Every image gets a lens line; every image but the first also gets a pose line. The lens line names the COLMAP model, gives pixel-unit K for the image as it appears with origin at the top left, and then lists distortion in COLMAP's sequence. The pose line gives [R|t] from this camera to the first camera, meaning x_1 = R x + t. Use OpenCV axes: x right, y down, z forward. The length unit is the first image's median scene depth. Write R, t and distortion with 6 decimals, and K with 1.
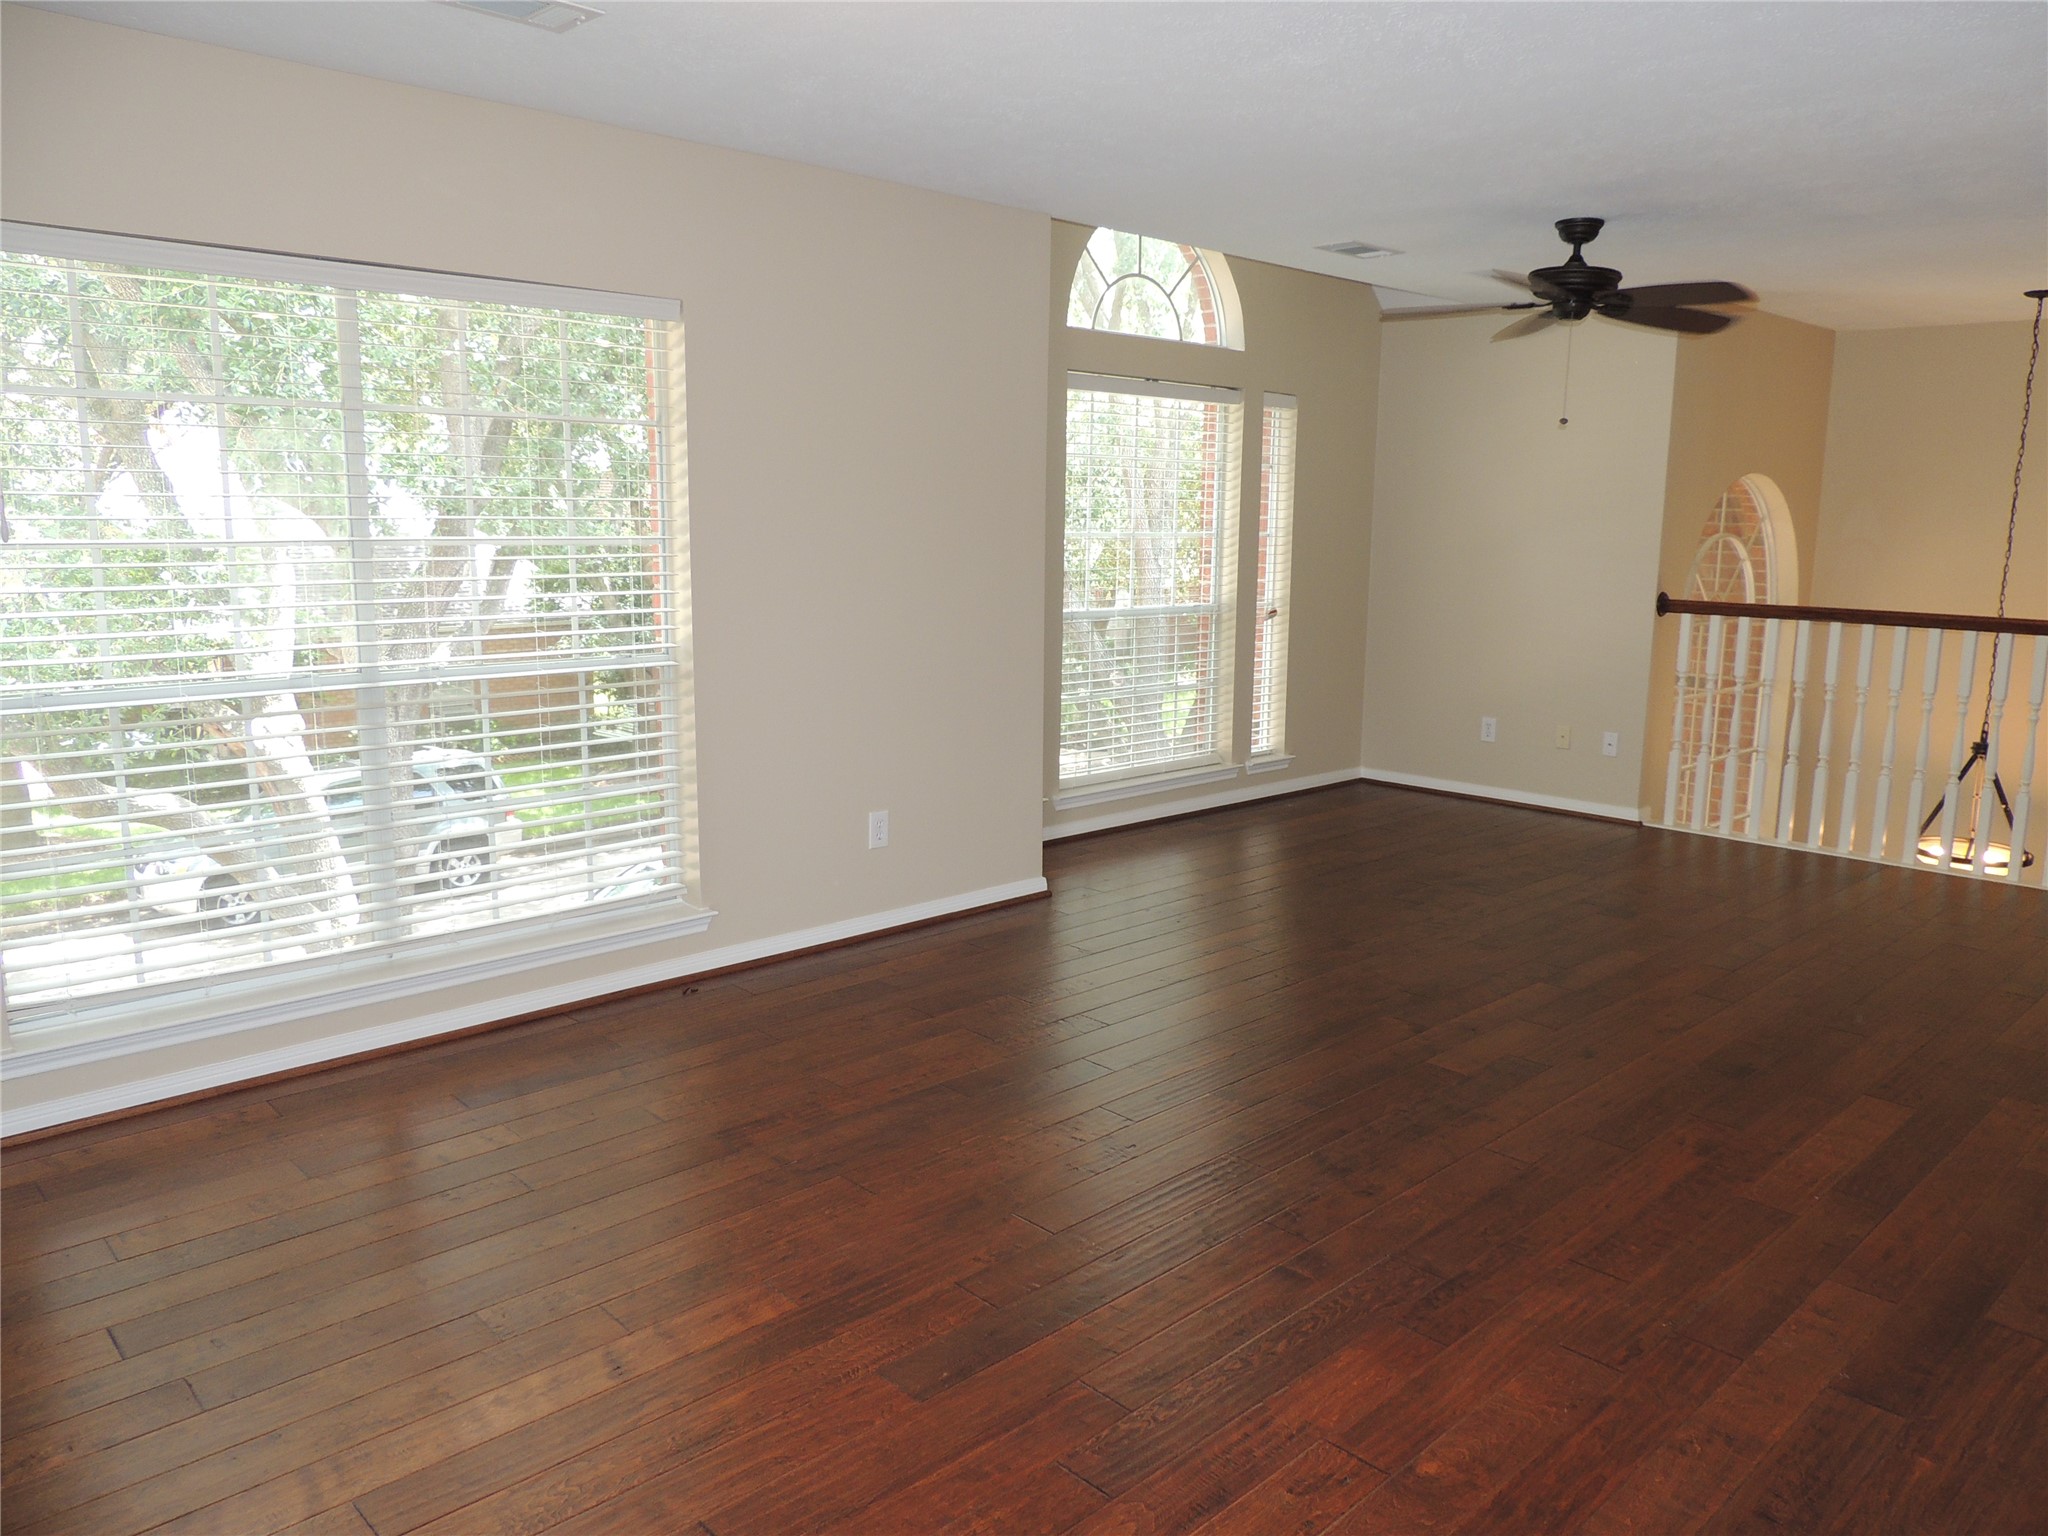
lens RADIAL K [[1473.2, 0, 1027.1], [0, 1473.2, 774.9], [0, 0, 1]] dist [-0.021624, 0.001292]
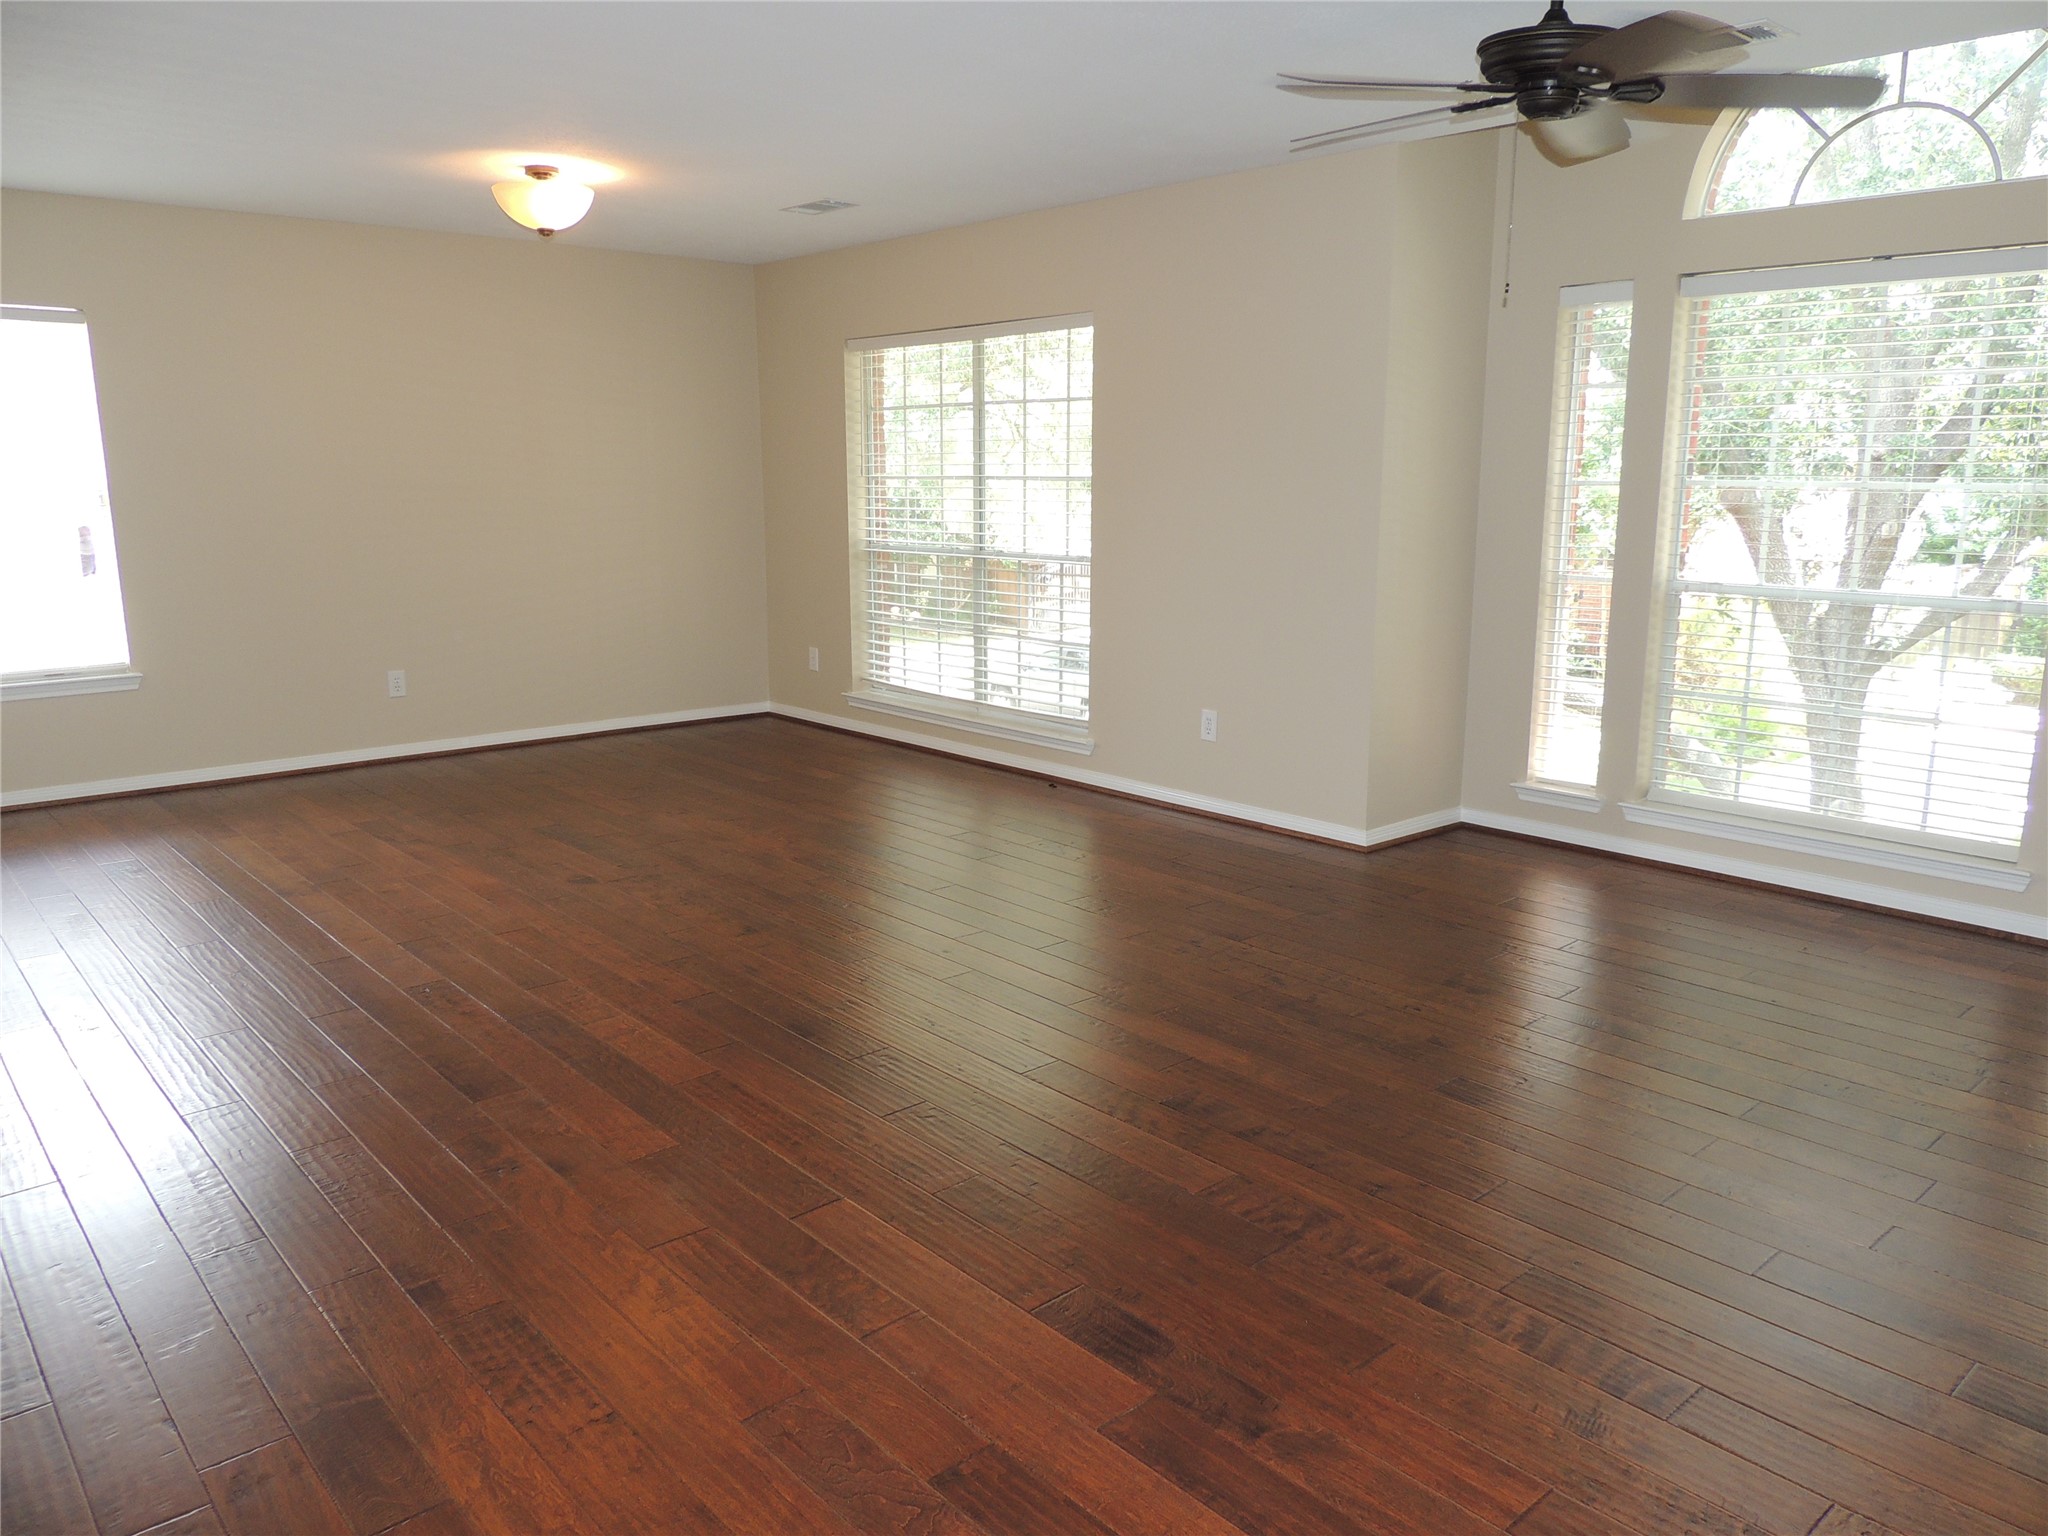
lens RADIAL K [[1473.2, 0, 1026.1], [0, 1473.2, 769.0], [0, 0, 1]] dist [-0.021624, 0.001292]
pose [[-0.047241, 0.186466, -0.981325, 0.885180], [-0.177906, 0.965144, 0.191956, -0.107055], [0.982913, 0.183652, -0.012421, 0.720846]]
